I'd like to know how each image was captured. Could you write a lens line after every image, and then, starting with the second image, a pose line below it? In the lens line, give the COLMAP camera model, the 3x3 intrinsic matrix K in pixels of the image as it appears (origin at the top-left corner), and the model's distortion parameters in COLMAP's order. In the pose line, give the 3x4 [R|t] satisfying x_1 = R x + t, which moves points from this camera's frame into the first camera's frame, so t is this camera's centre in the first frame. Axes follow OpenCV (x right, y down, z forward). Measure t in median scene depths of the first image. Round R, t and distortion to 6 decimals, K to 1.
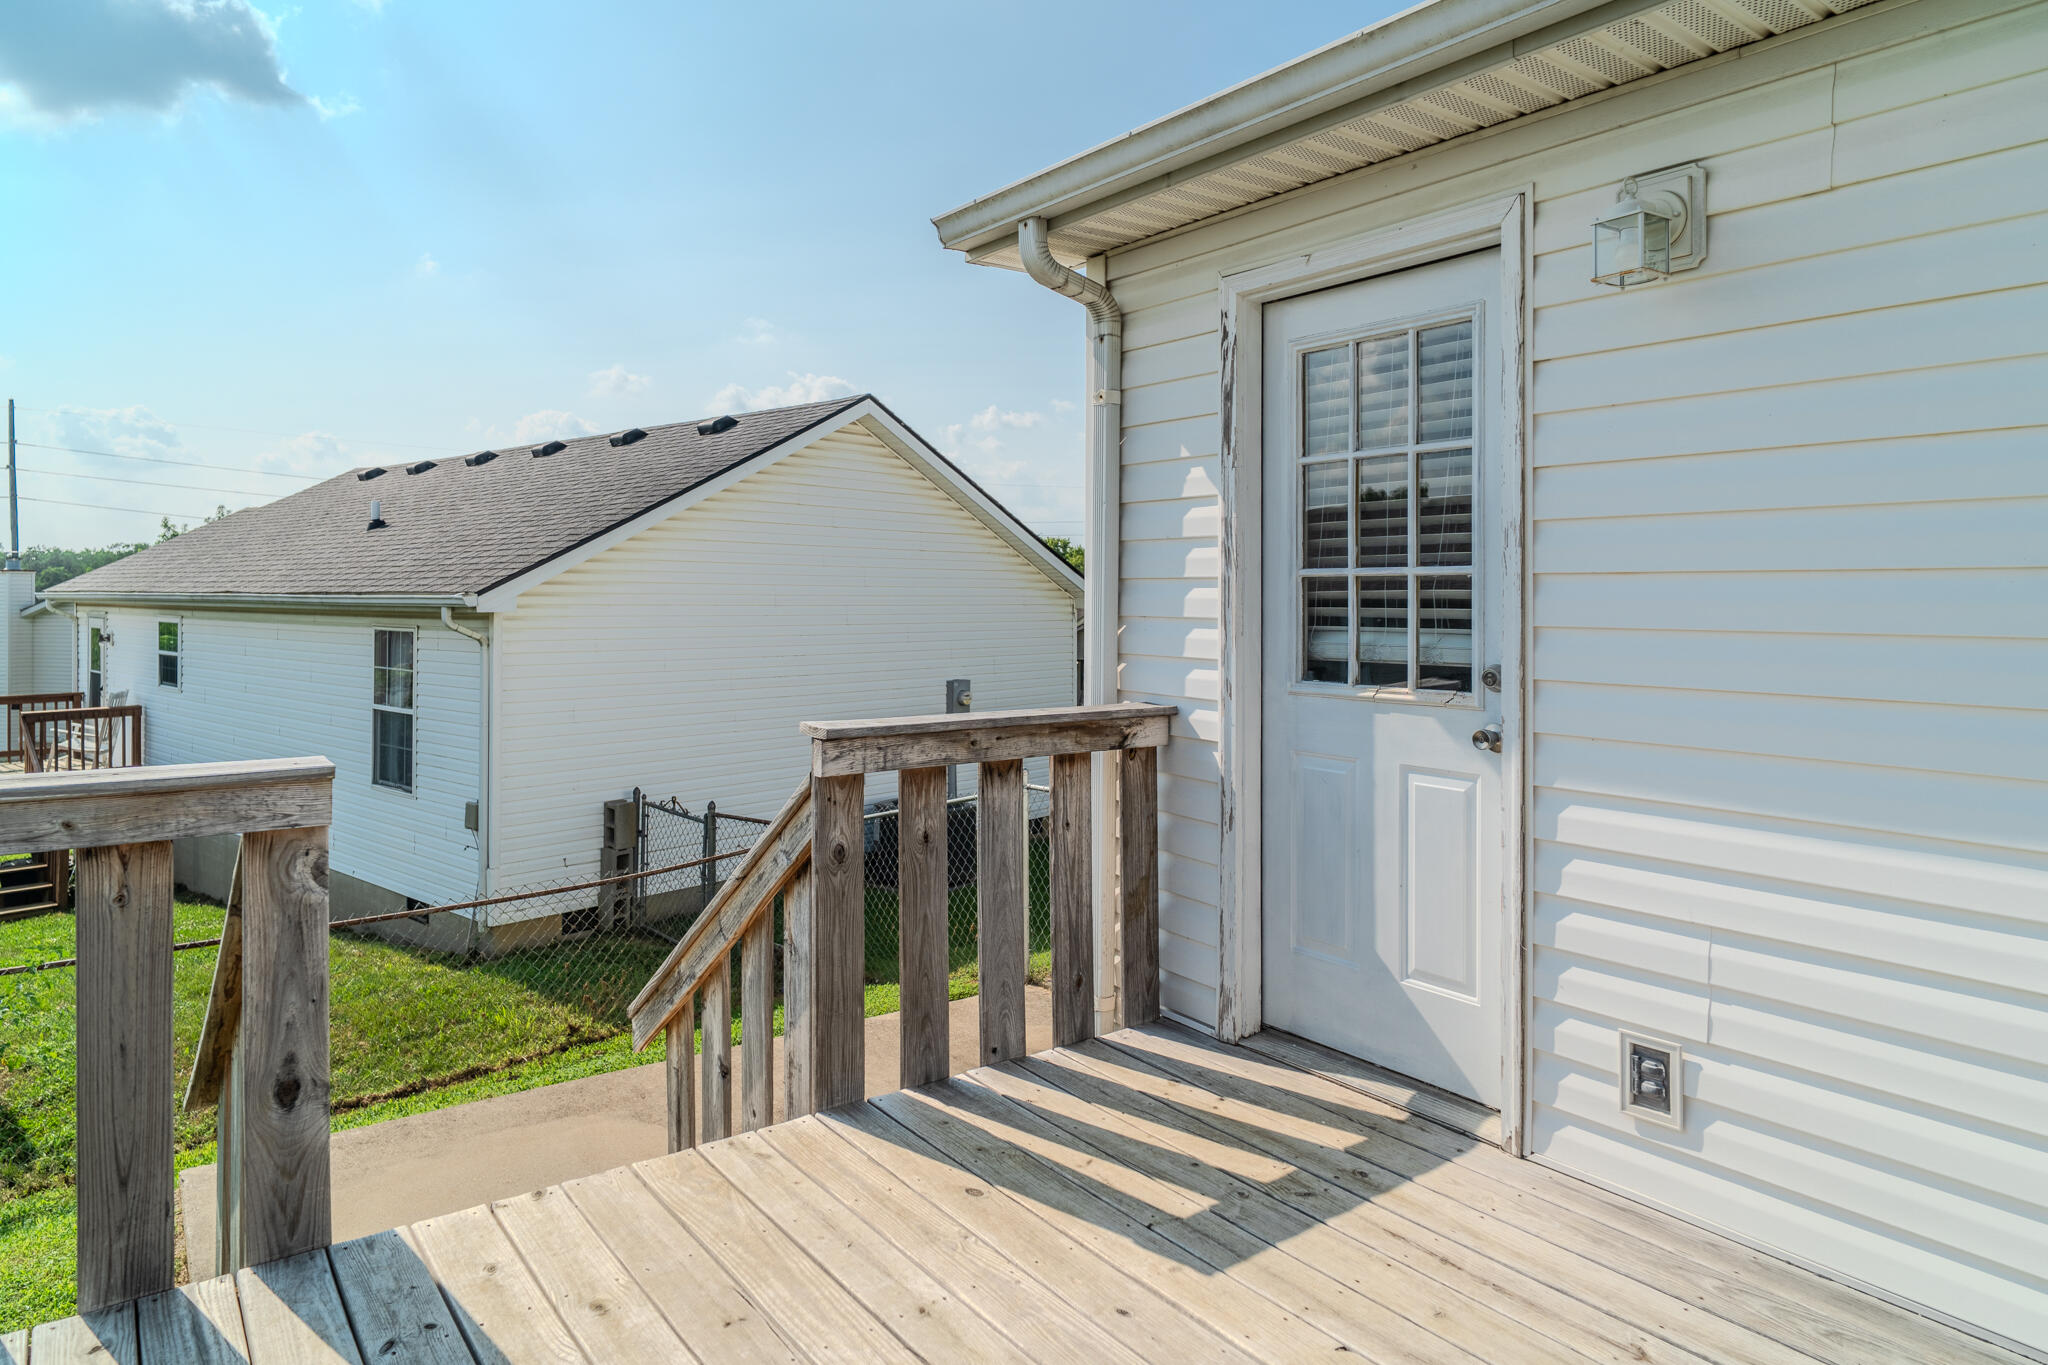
lens RADIAL K [[1253.0, 0, 1033.4], [0, 1253.0, 678.2], [0, 0, 1]] dist [-0.001932, 0.000437]
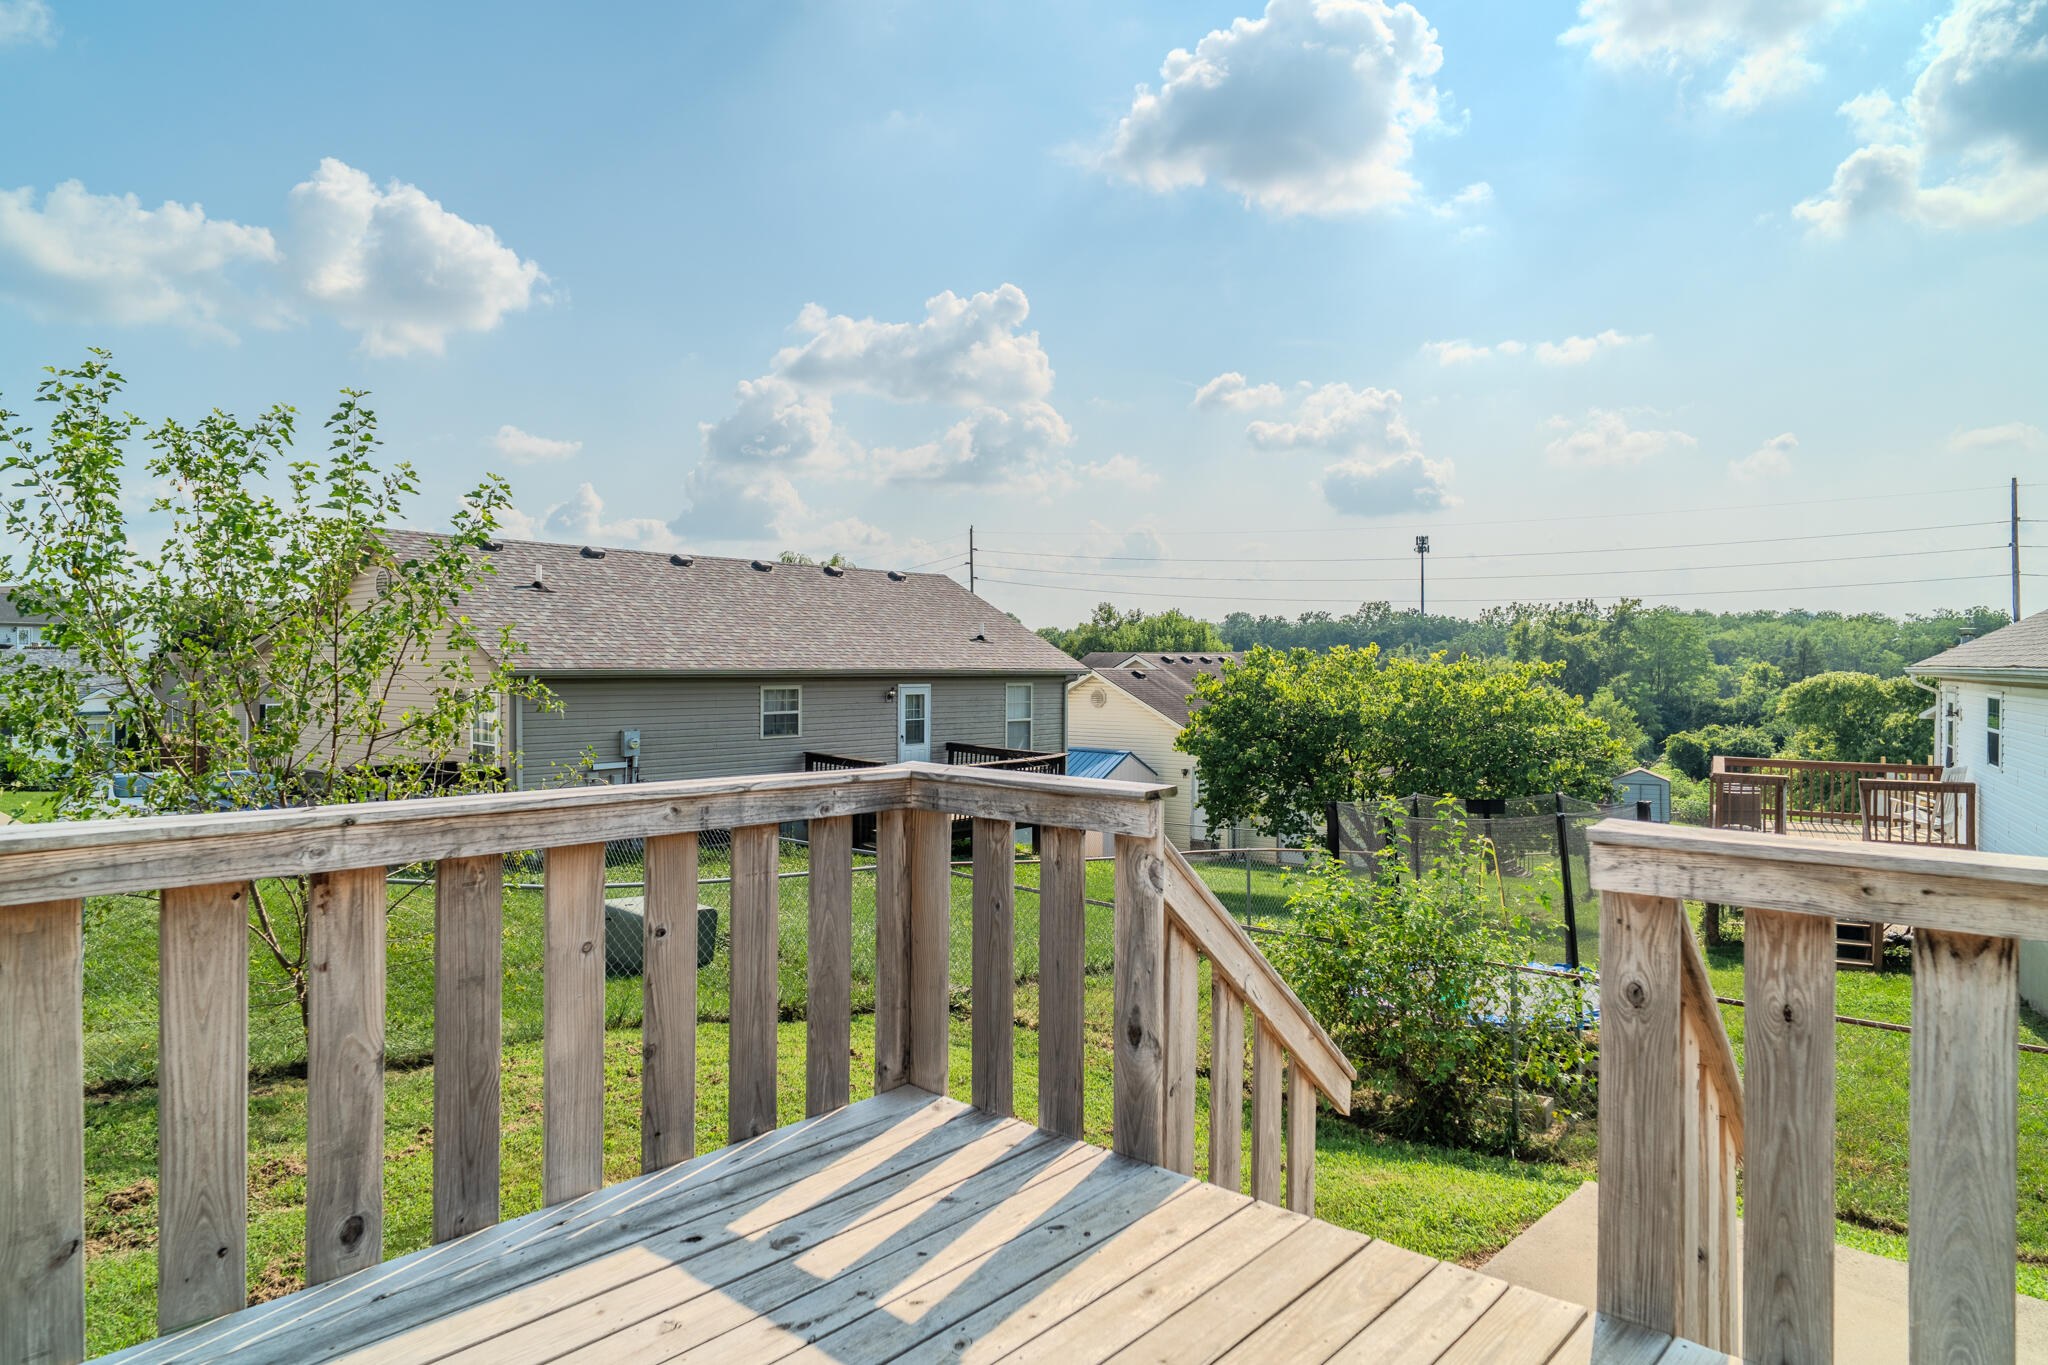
lens RADIAL K [[1253.0, 0, 1022.8], [0, 1253.0, 689.6], [0, 0, 1]] dist [-0.001932, 0.000437]
pose [[0.191048, 0.016960, -0.981434, 0.509381], [-0.067481, 0.997712, 0.004105, -0.025442], [0.979258, 0.065444, 0.191756, 0.444291]]
